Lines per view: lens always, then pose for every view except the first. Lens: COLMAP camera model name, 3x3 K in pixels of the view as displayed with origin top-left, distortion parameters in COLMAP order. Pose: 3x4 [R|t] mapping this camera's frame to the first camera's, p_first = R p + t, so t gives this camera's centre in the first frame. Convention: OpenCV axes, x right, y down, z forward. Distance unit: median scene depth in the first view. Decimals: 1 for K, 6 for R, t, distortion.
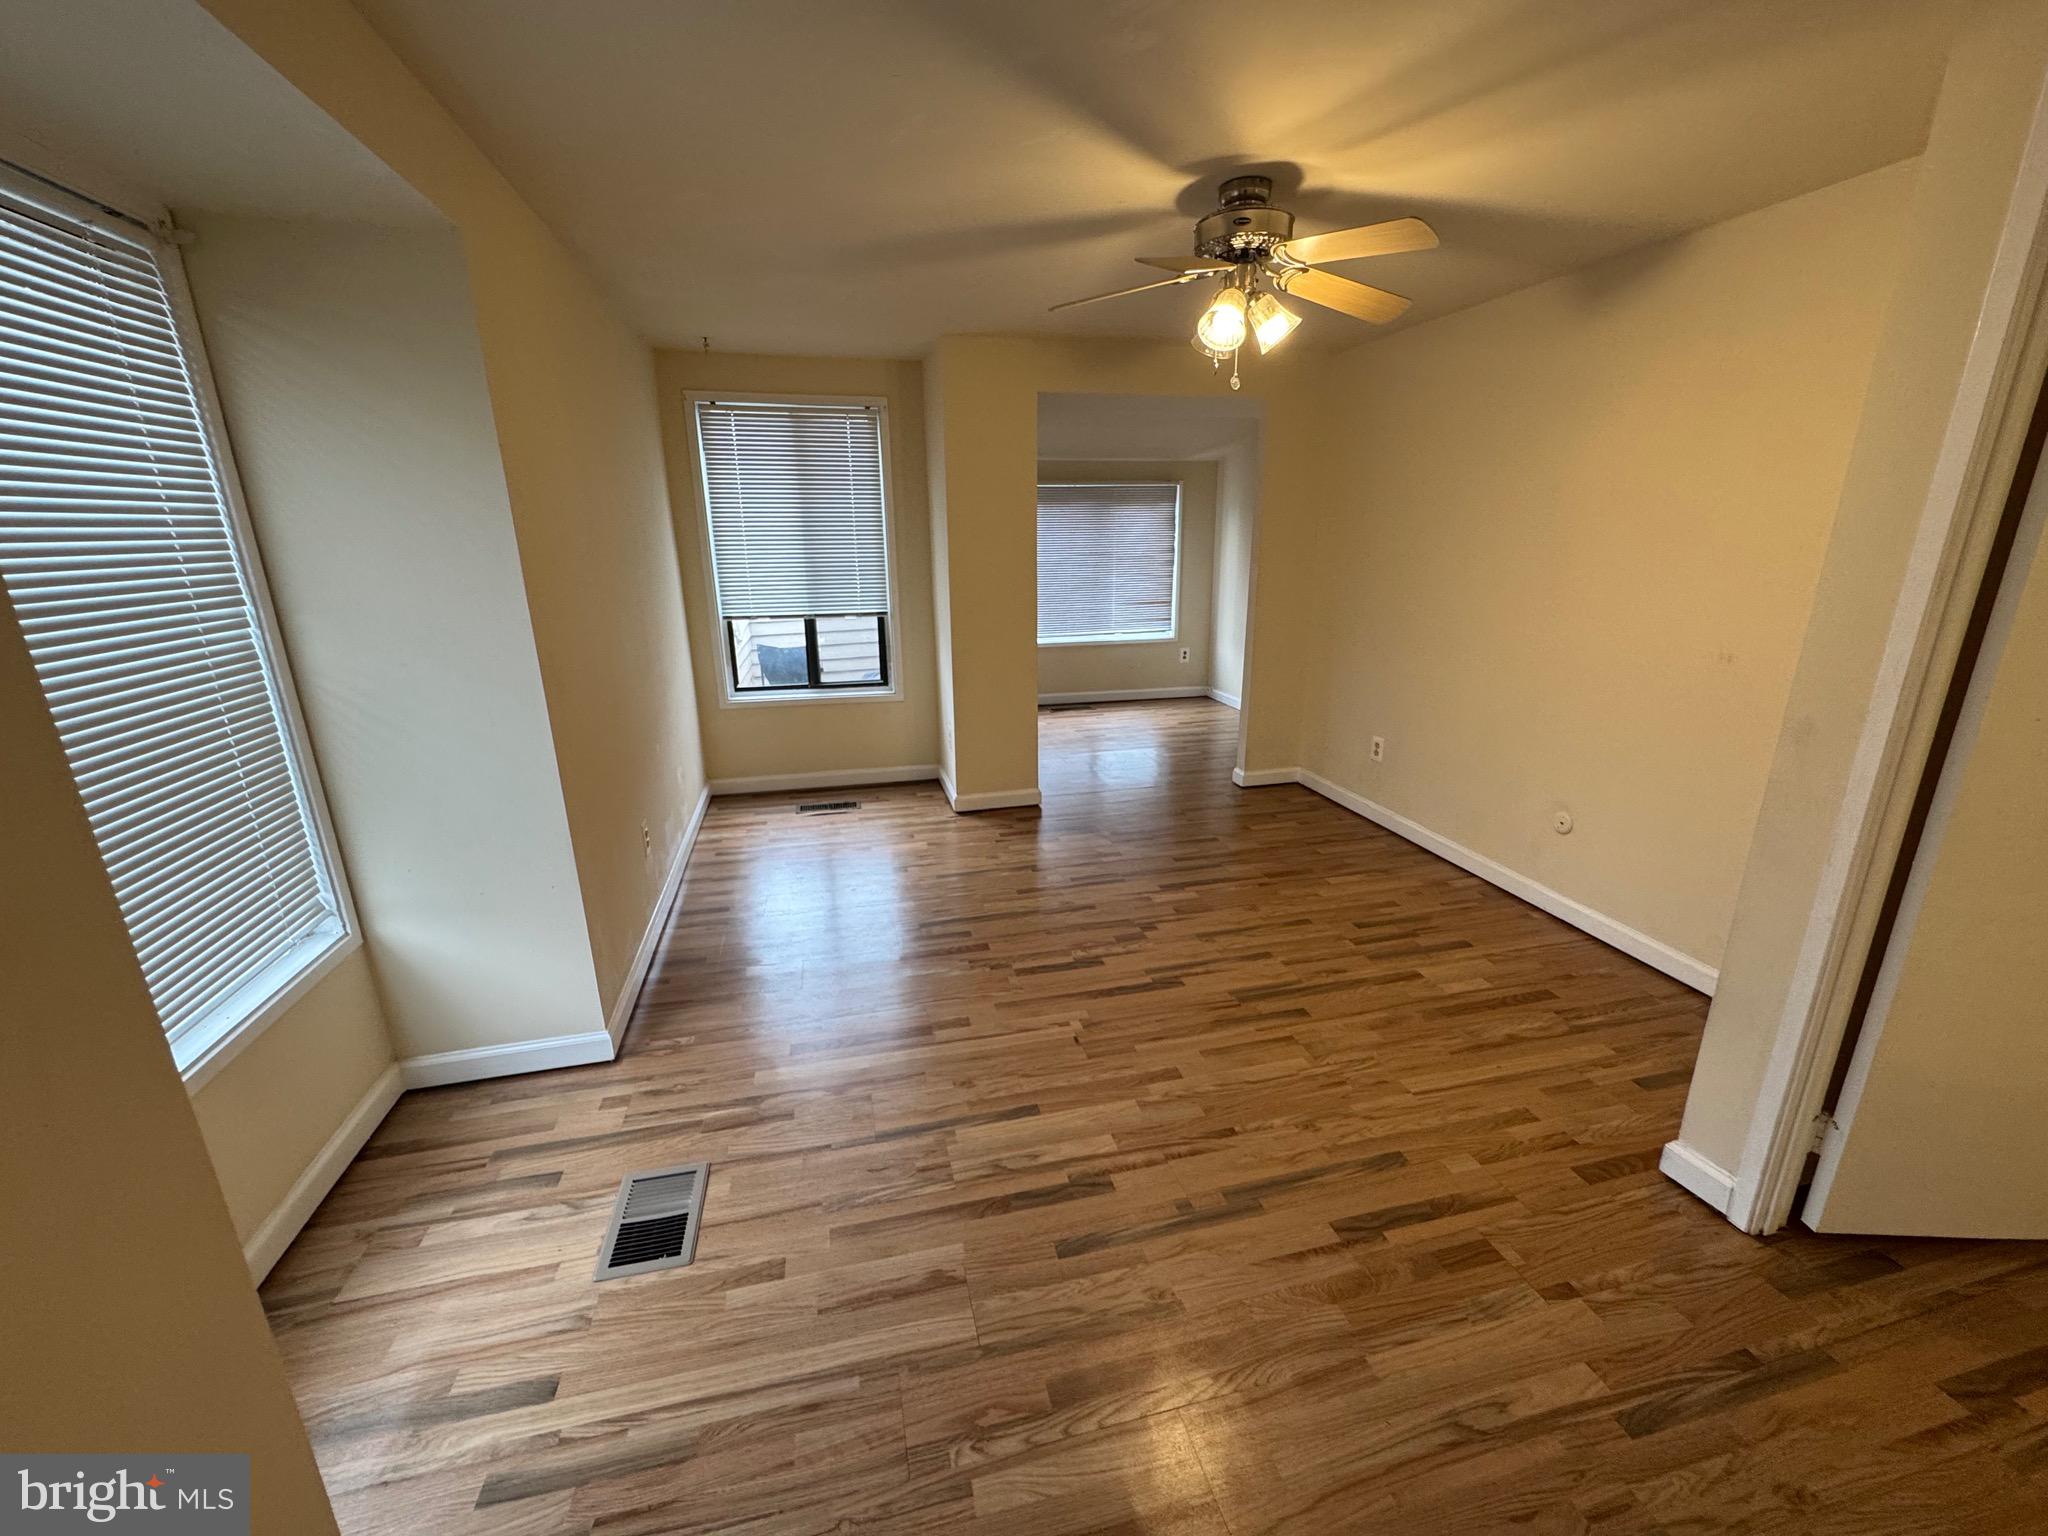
lens RADIAL K [[820.9, 0, 1024.0], [0, 820.9, 768.0], [0, 0, 1]] dist [-0.003500, 0.000396]
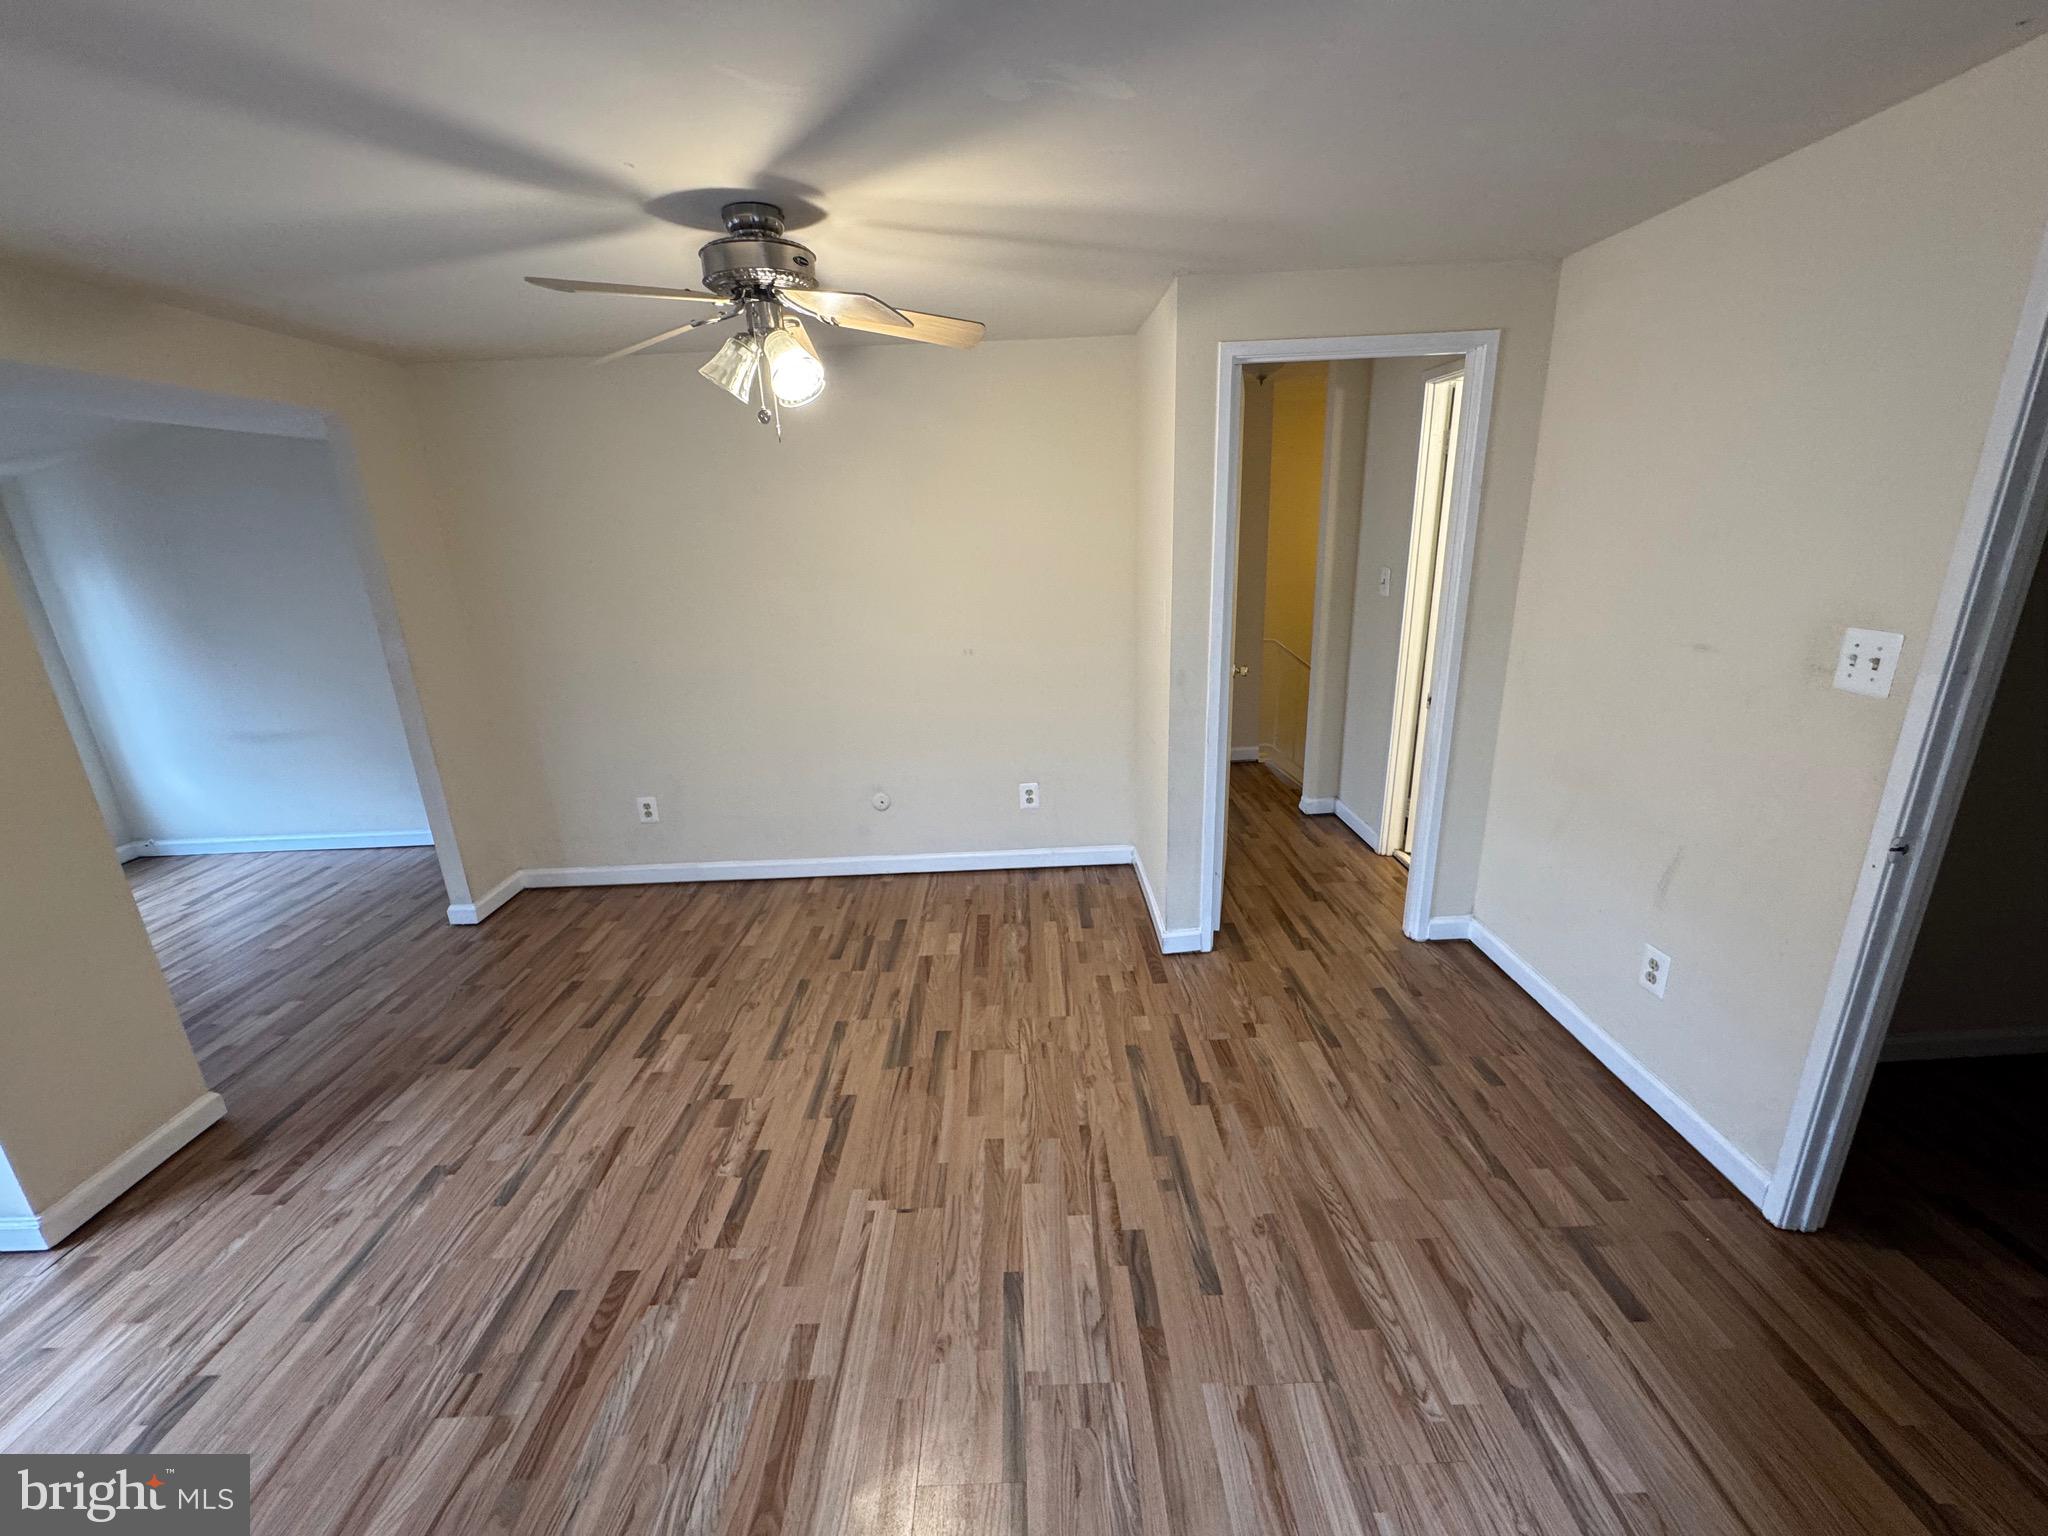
lens RADIAL K [[820.9, 0, 1024.0], [0, 820.9, 768.0], [0, 0, 1]] dist [-0.003500, 0.000396]
pose [[0.223308, -0.285549, 0.931985, -0.530481], [0.307330, 0.927987, 0.210686, -0.213302], [-0.925031, 0.239379, 0.294985, 0.512916]]
